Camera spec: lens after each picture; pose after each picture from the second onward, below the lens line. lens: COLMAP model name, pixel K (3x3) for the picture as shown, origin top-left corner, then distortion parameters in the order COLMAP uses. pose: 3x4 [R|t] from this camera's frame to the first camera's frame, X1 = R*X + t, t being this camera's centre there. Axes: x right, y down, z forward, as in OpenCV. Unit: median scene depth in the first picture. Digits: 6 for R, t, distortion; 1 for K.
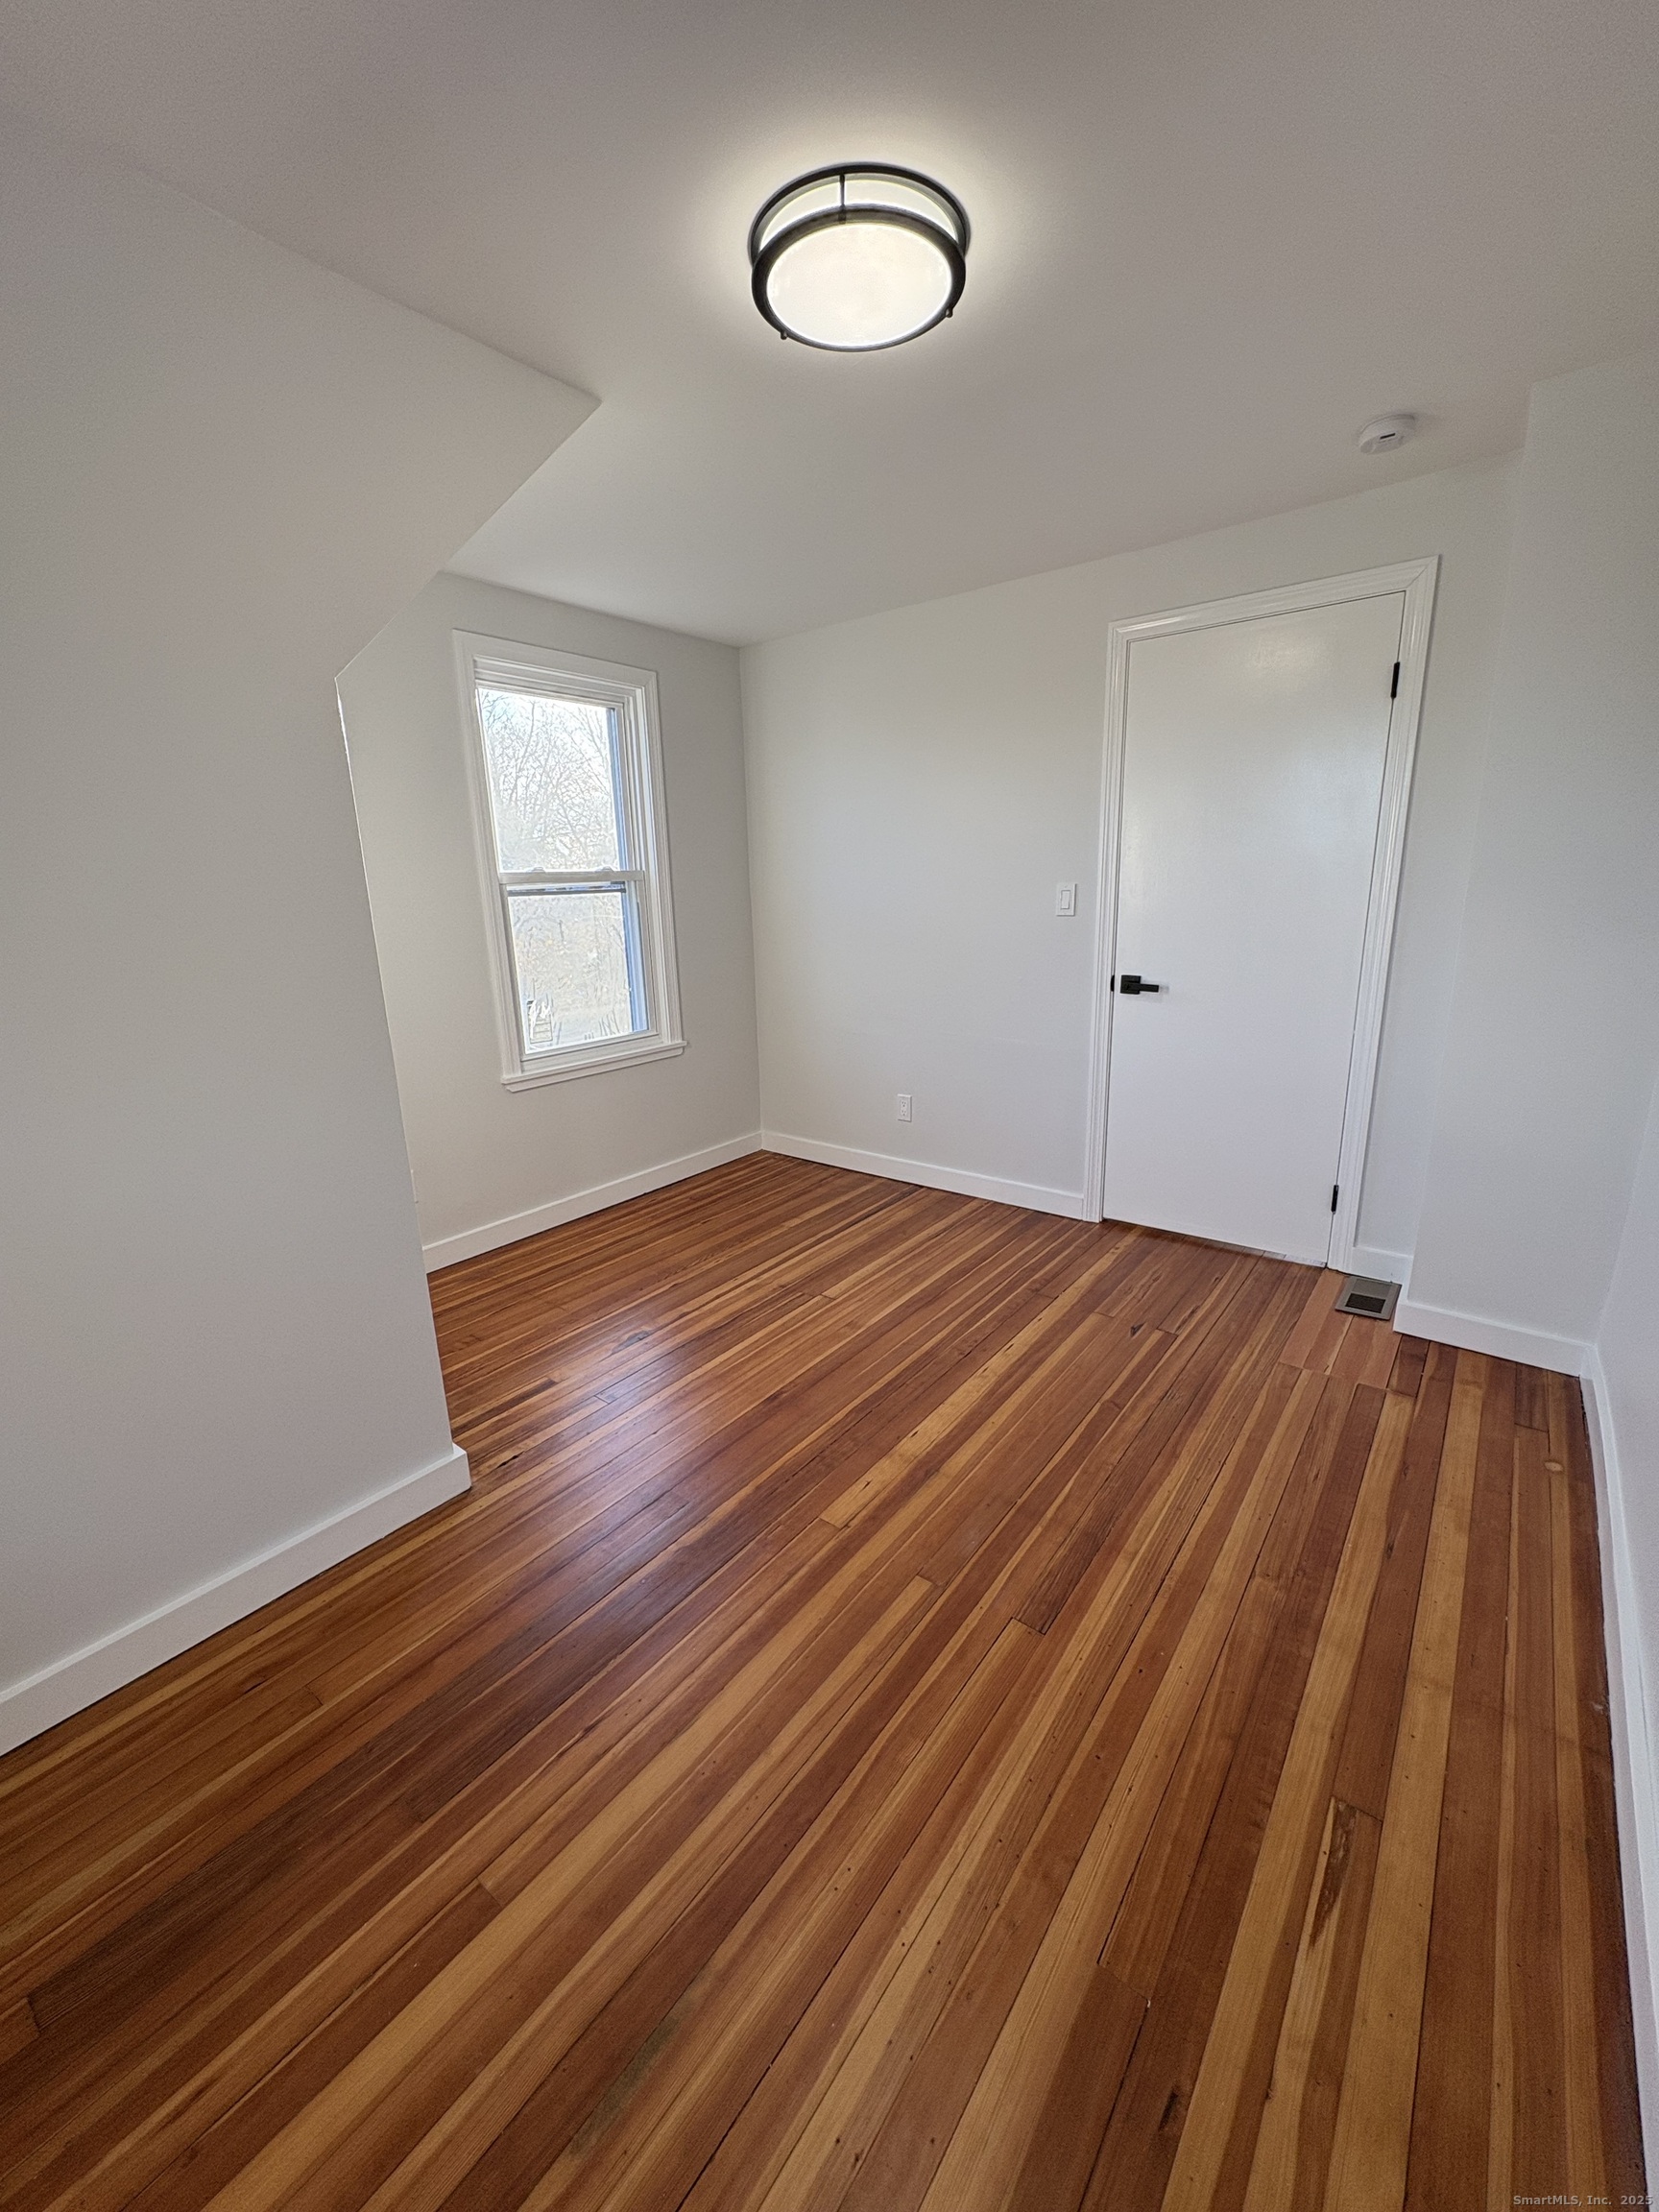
lens RADIAL K [[879.1, 0, 834.2], [0, 879.1, 1100.6], [0, 0, 1]] dist [-0.000894, 0.000279]
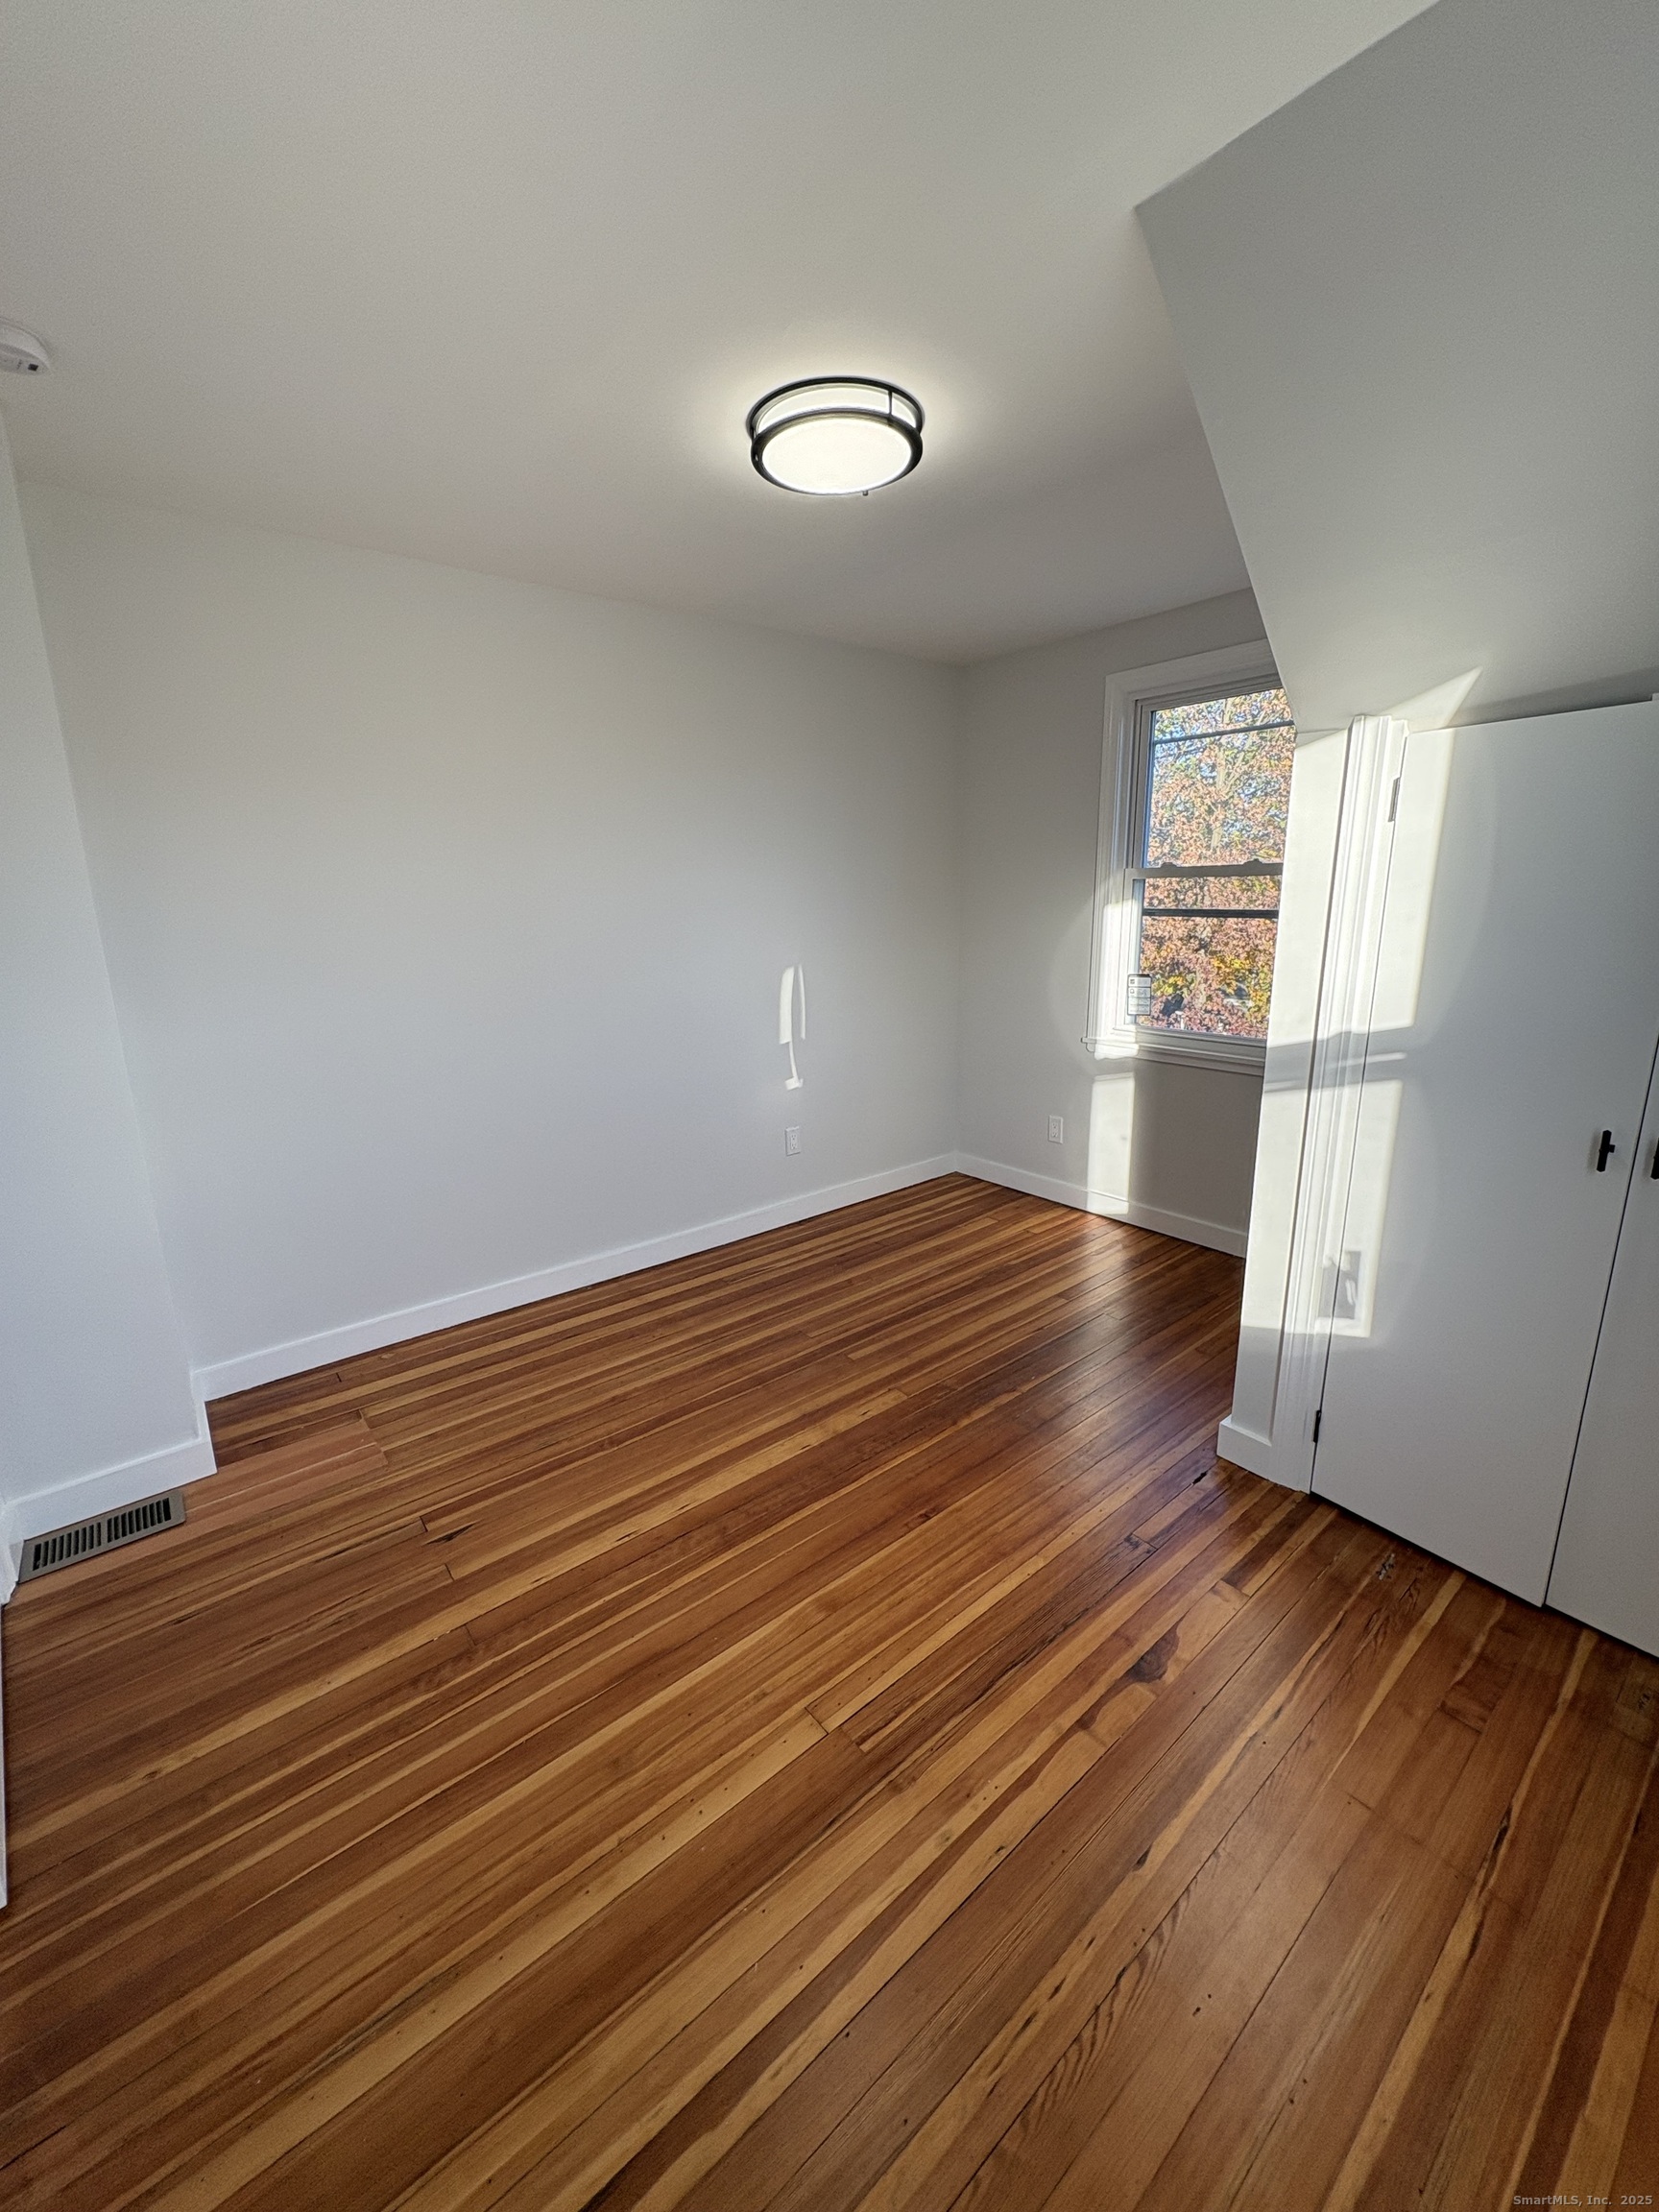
lens RADIAL K [[879.1, 0, 825.5], [0, 879.1, 1096.9], [0, 0, 1]] dist [-0.000894, 0.000279]
pose [[-0.971056, -0.005532, 0.238788, -0.171546], [0.102361, 0.893635, 0.436966, -0.426360], [-0.215806, 0.448761, -0.867203, 1.603008]]
